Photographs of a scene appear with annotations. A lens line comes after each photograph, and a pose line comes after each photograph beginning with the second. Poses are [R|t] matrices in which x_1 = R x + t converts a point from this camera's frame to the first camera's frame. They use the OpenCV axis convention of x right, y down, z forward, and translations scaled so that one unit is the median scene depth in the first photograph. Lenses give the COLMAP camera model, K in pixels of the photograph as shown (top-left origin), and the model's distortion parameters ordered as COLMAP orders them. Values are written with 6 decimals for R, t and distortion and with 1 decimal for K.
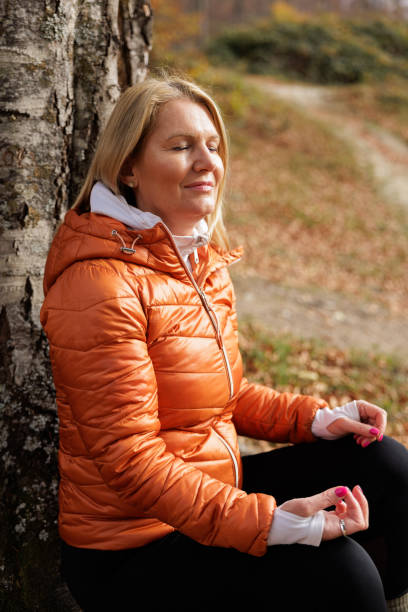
lens RADIAL K [[820.5, 0, 204.0], [0, 820.5, 306.0], [0, 0, 1]] dist [0.011510, 0.056450]
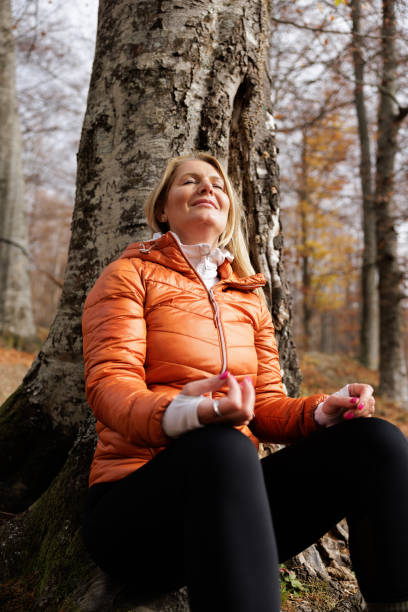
lens RADIAL K [[575.0, 0, 204.0], [0, 575.0, 306.0], [0, 0, 1]] dist [0.011102, 0.008109]
pose [[0.867757, -0.109029, -0.484881, 0.401987], [-0.113130, 0.906693, -0.406337, 0.354010], [0.483941, 0.407457, 0.774455, 0.296449]]
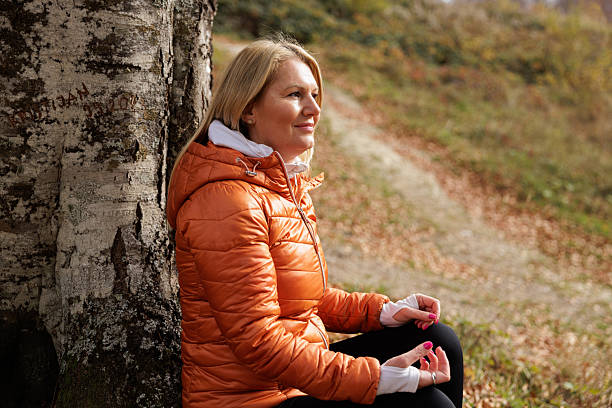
lens RADIAL K [[820.5, 0, 306.0], [0, 820.5, 204.0], [0, 0, 1]] dist [0.011510, 0.056450]
pose [[0.983780, -0.016758, 0.178596, -0.207163], [0.029247, 0.997289, -0.067527, 0.058996], [-0.176980, 0.071655, 0.981603, -0.224522]]
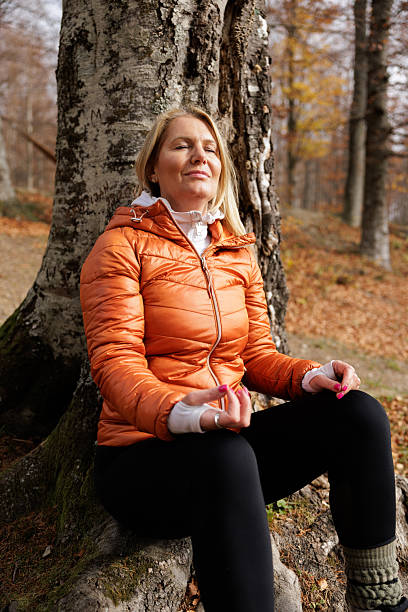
lens RADIAL K [[572.0, 0, 211.4], [0, 572.0, 310.0], [0, 0, 1]] dist [-0.003279, 0.010929]
pose [[0.886496, 0.007061, -0.462682, 0.410688], [-0.092072, 0.982583, -0.161413, 0.200057], [0.453484, 0.185692, 0.871706, 0.214185]]
